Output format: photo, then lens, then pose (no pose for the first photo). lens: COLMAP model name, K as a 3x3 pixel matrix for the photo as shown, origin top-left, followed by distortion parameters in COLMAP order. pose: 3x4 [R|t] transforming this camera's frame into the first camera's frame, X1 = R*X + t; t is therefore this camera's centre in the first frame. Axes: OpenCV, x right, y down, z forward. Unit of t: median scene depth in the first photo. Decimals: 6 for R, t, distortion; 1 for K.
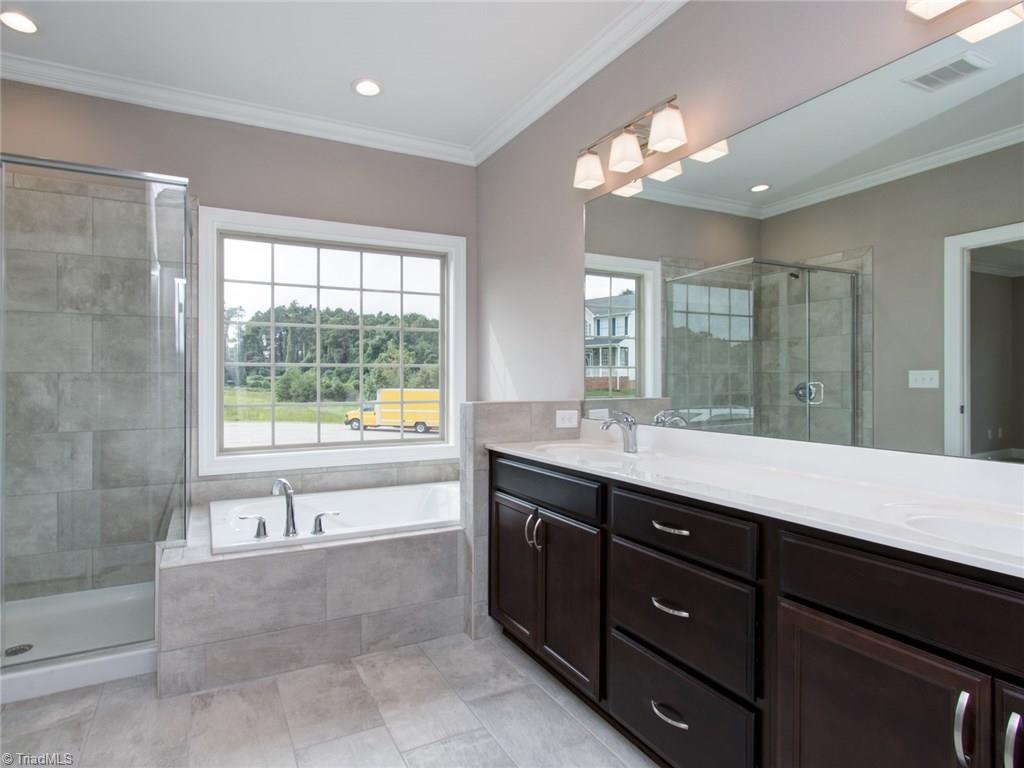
lens RADIAL K [[676.2, 0, 514.1], [0, 676.2, 380.2], [0, 0, 1]] dist [-0.018830, 0.012851]
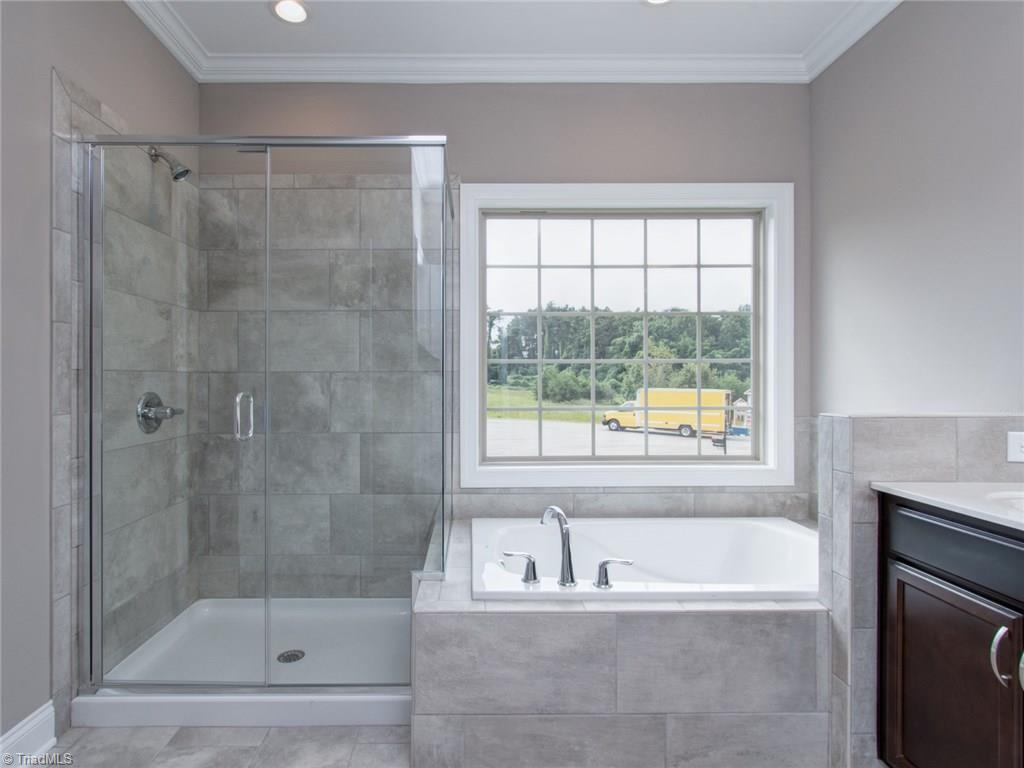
lens RADIAL K [[533.7, 0, 511.5], [0, 533.7, 379.4], [0, 0, 1]] dist [-0.004952, -0.000416]
pose [[0.934791, -0.000102, -0.355199, -0.156321], [0.000588, 0.999999, 0.001262, -0.001290], [0.355198, -0.001389, 0.934790, 0.368265]]
